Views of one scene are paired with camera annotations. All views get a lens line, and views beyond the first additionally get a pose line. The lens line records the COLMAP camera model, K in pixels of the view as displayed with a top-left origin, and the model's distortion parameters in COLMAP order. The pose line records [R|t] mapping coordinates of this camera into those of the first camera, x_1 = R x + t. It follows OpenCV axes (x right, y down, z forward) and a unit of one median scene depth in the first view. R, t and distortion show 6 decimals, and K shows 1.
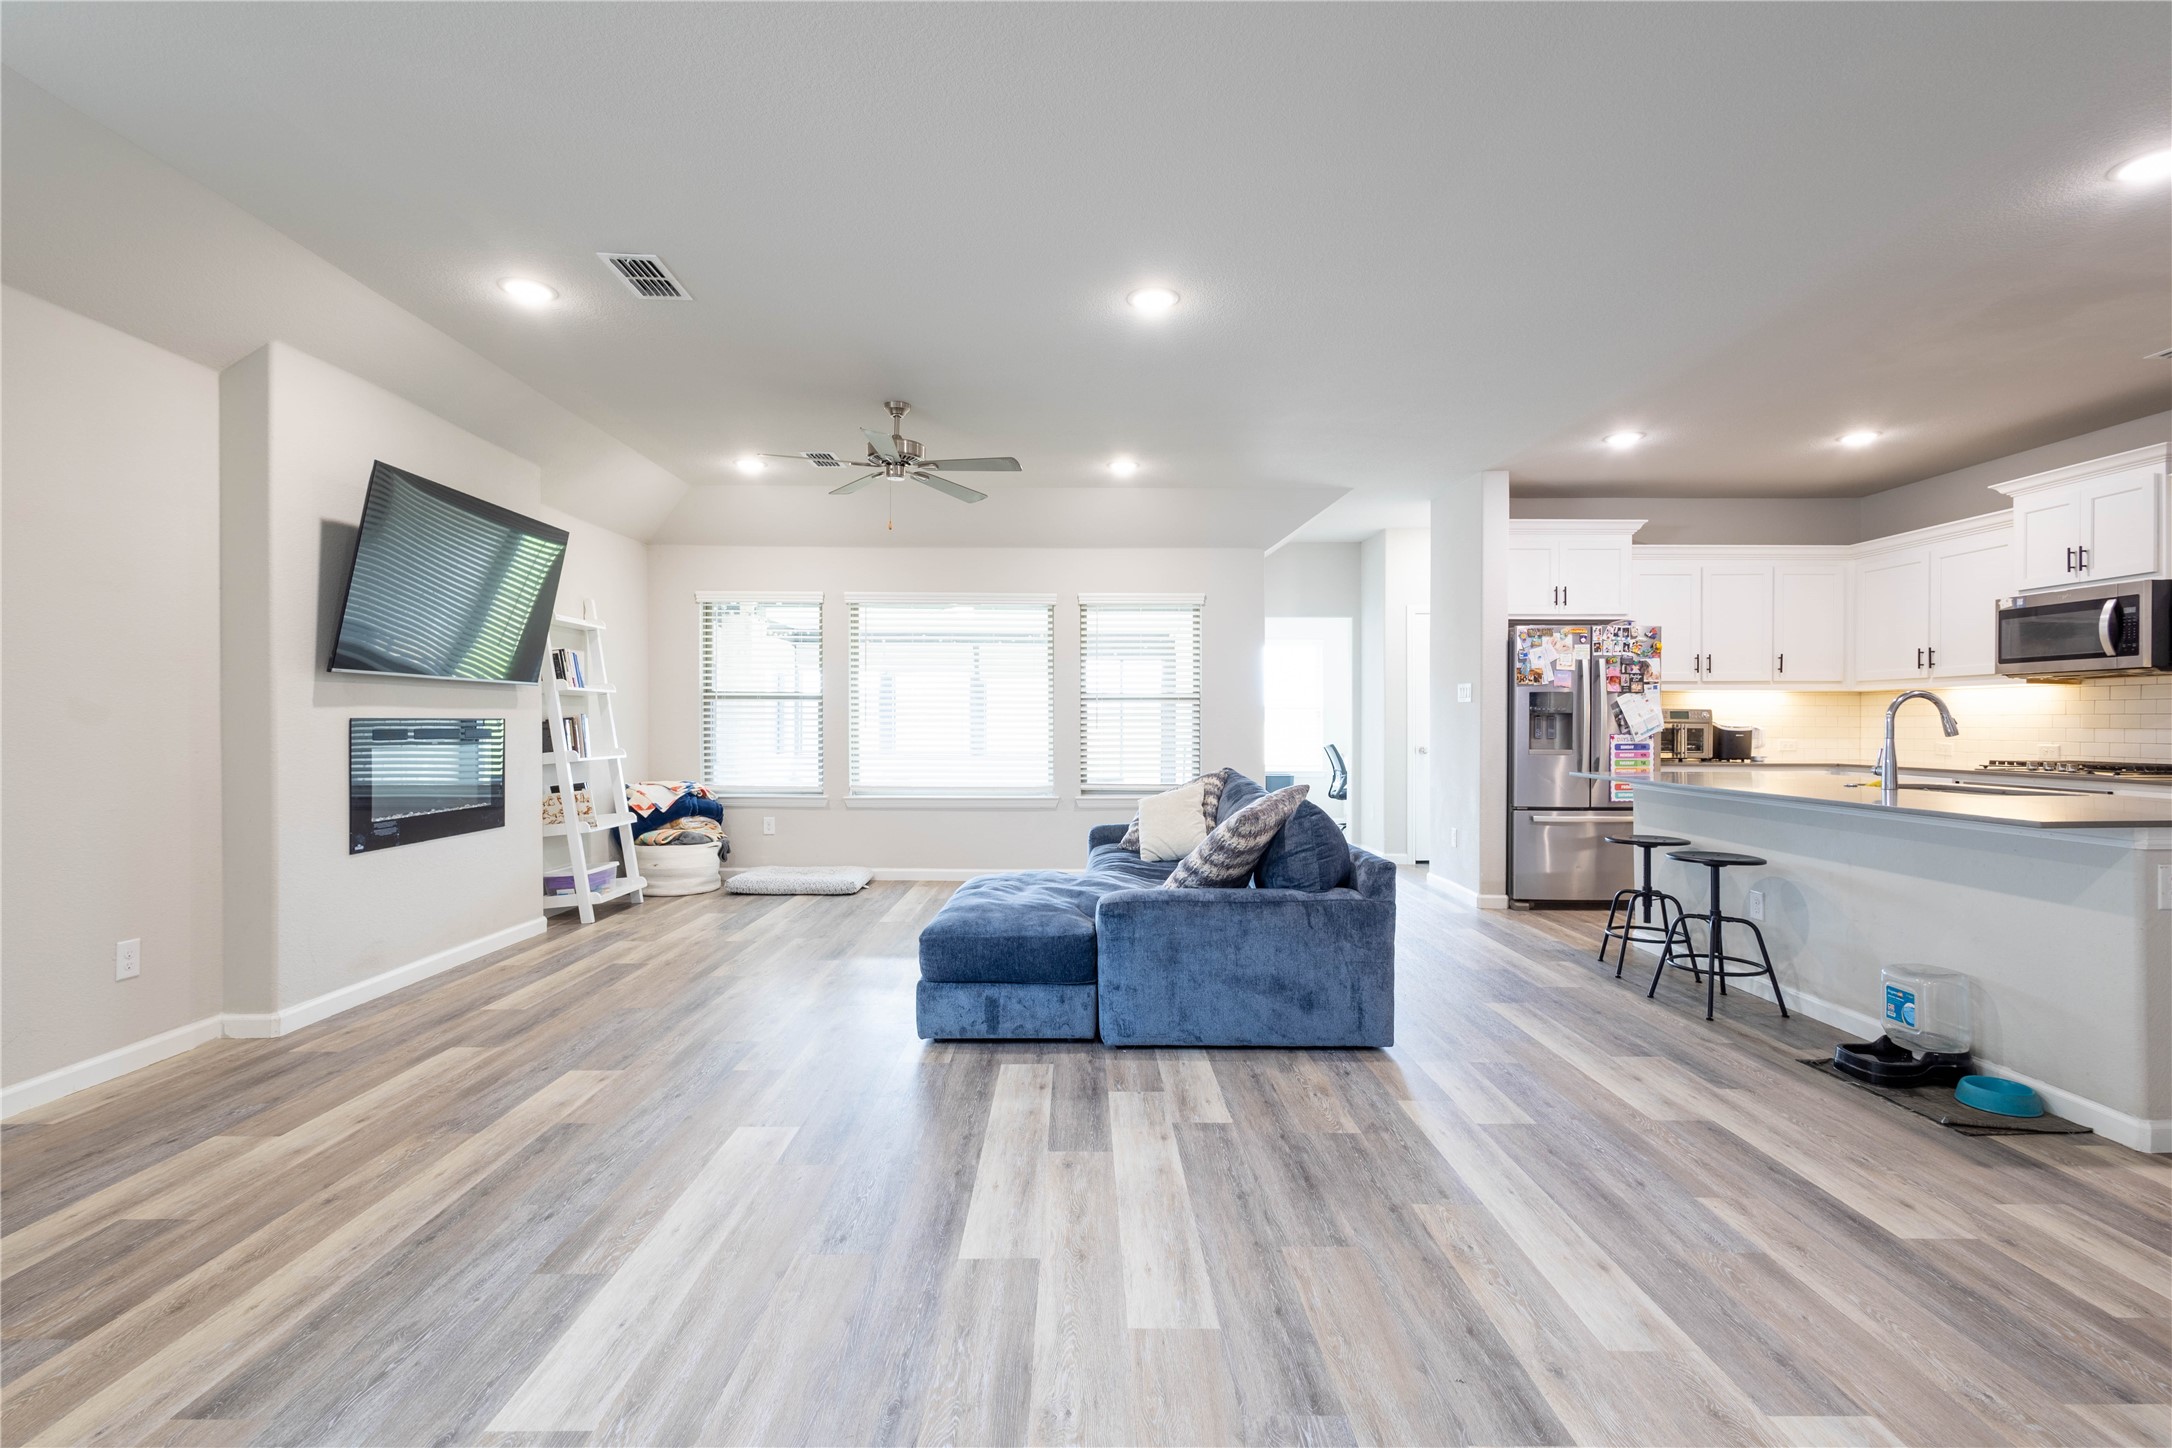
lens RADIAL K [[992.1, 0, 1087.7], [0, 992.1, 735.9], [0, 0, 1]] dist [0.013347, -0.004020]
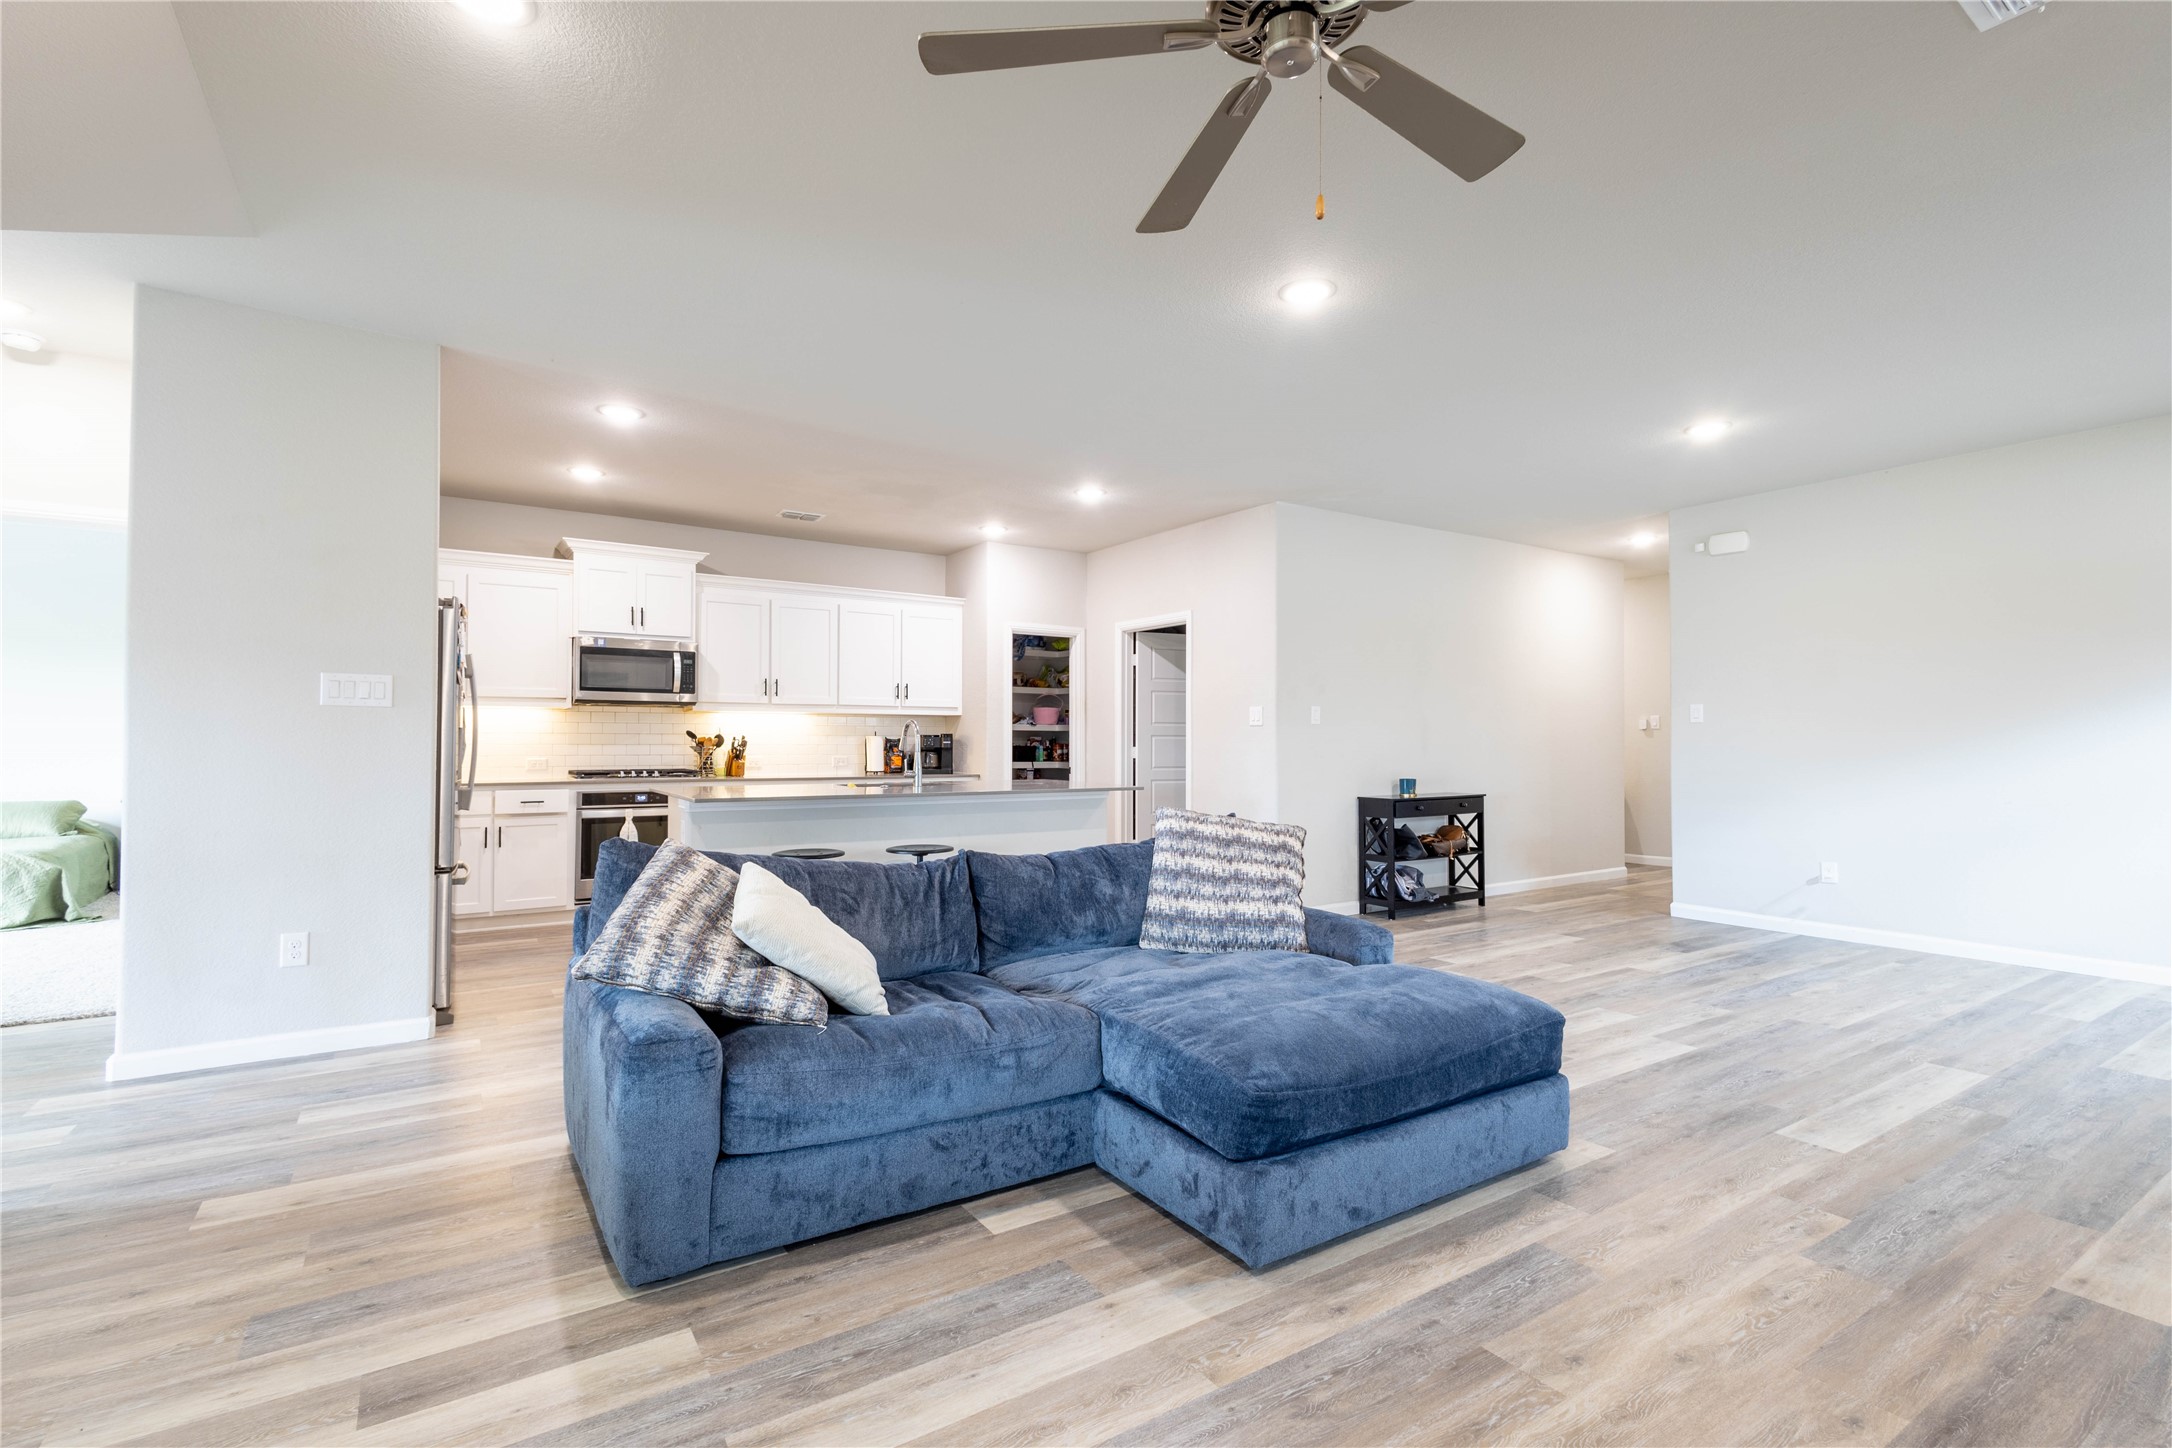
lens RADIAL K [[992.1, 0, 1081.8], [0, 992.1, 722.8], [0, 0, 1]] dist [0.013347, -0.004020]
pose [[-0.539027, 0.011180, 0.842214, -0.364342], [0.008049, 0.999935, -0.008122, -0.017072], [-0.842250, 0.002401, -0.539082, 1.009608]]
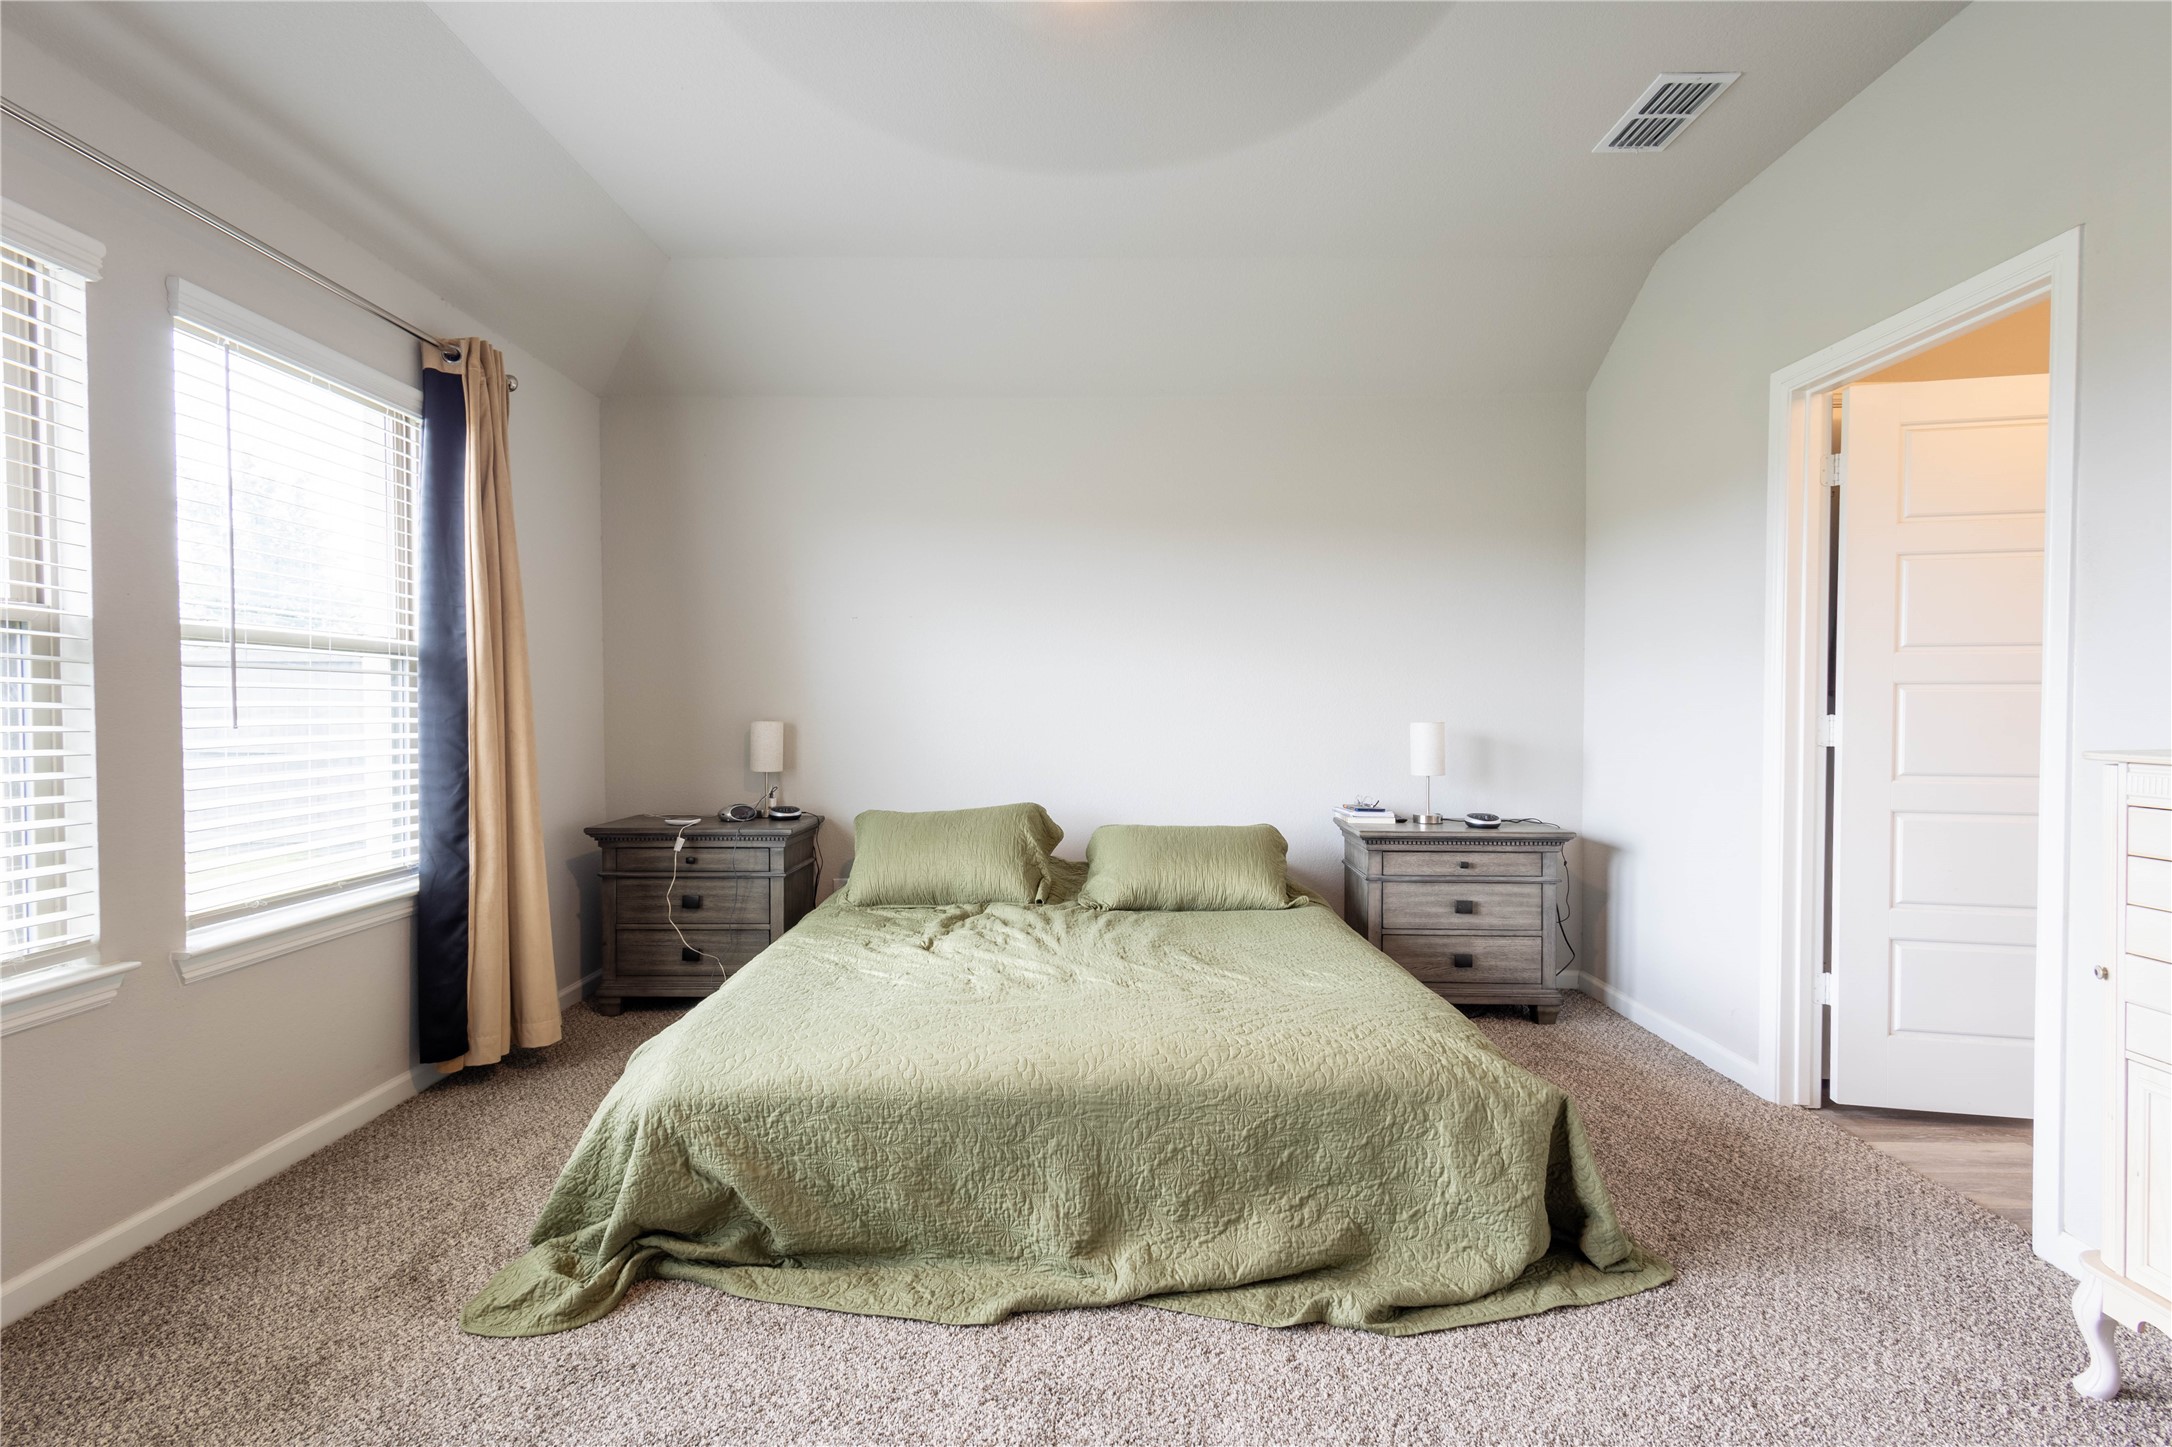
lens RADIAL K [[992.1, 0, 1084.8], [0, 992.1, 721.8], [0, 0, 1]] dist [0.013347, -0.004020]
pose [[0.021089, -0.022754, 0.999519, 0.716920], [0.018571, 0.999577, 0.022364, -0.020614], [-0.999605, 0.018090, 0.021502, 1.484133]]
